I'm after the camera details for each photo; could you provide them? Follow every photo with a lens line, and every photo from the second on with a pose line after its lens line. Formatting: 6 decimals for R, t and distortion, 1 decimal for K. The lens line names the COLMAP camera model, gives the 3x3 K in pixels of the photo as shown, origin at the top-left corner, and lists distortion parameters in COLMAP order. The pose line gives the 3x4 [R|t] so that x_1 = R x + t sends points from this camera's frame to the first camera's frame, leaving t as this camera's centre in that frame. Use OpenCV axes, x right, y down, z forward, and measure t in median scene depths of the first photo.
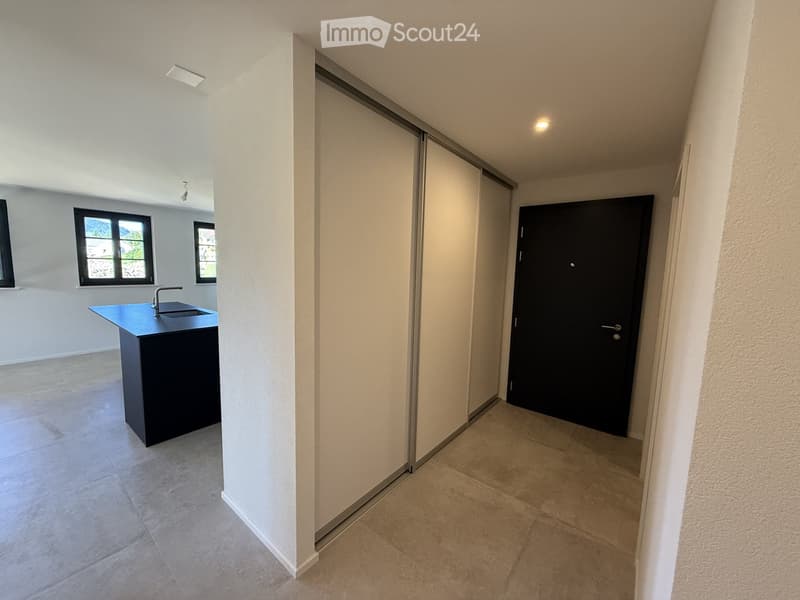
lens RADIAL K [[316.3, 0, 397.8], [0, 316.3, 300.6], [0, 0, 1]] dist [-0.001989, 0.000150]
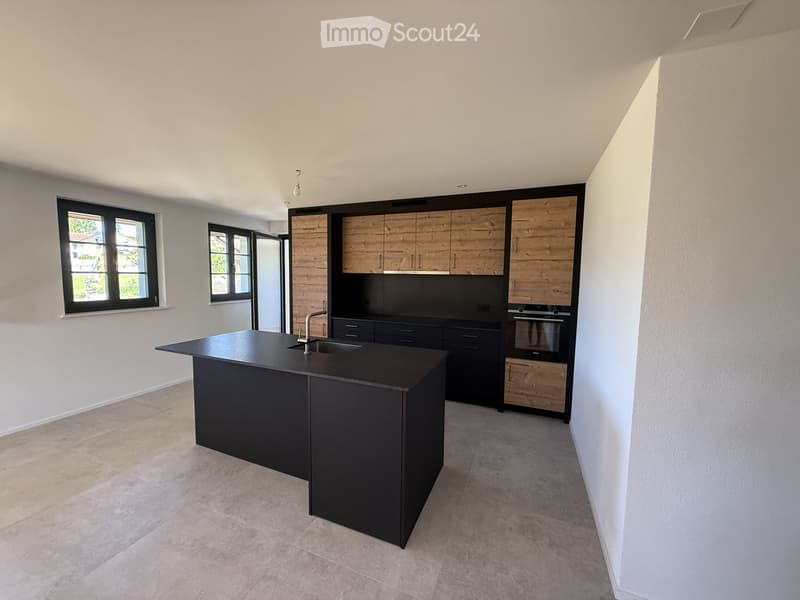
lens RADIAL K [[316.3, 0, 397.8], [0, 316.3, 300.6], [0, 0, 1]] dist [-0.001989, 0.000150]
pose [[0.962078, -0.036653, 0.270302, -0.484270], [0.043115, 0.998908, -0.018008, -0.030965], [-0.269347, 0.028979, 0.962607, 0.159922]]
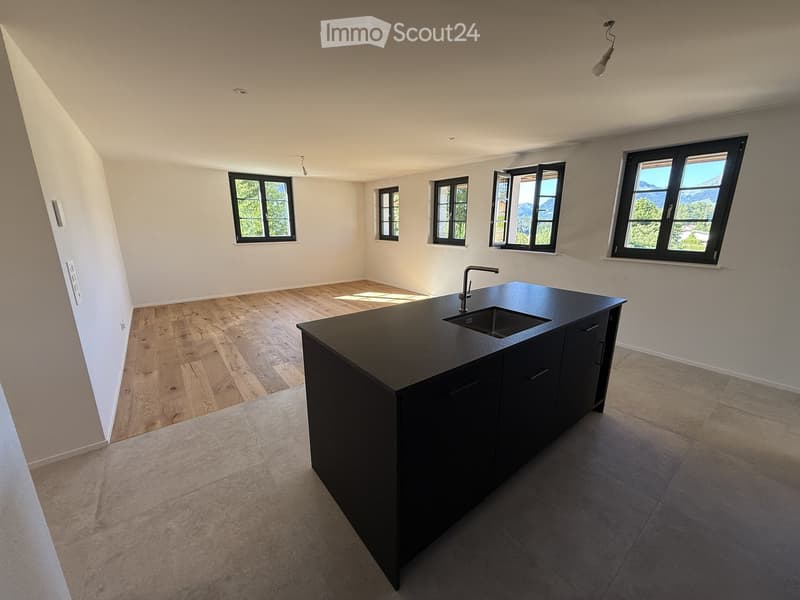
lens RADIAL K [[316.3, 0, 397.8], [0, 316.3, 300.6], [0, 0, 1]] dist [-0.001989, 0.000150]
pose [[-0.239294, 0.204410, -0.949187, -0.098645], [-0.116588, 0.964466, 0.237092, -0.063819], [0.963922, 0.167398, -0.206959, 0.640372]]
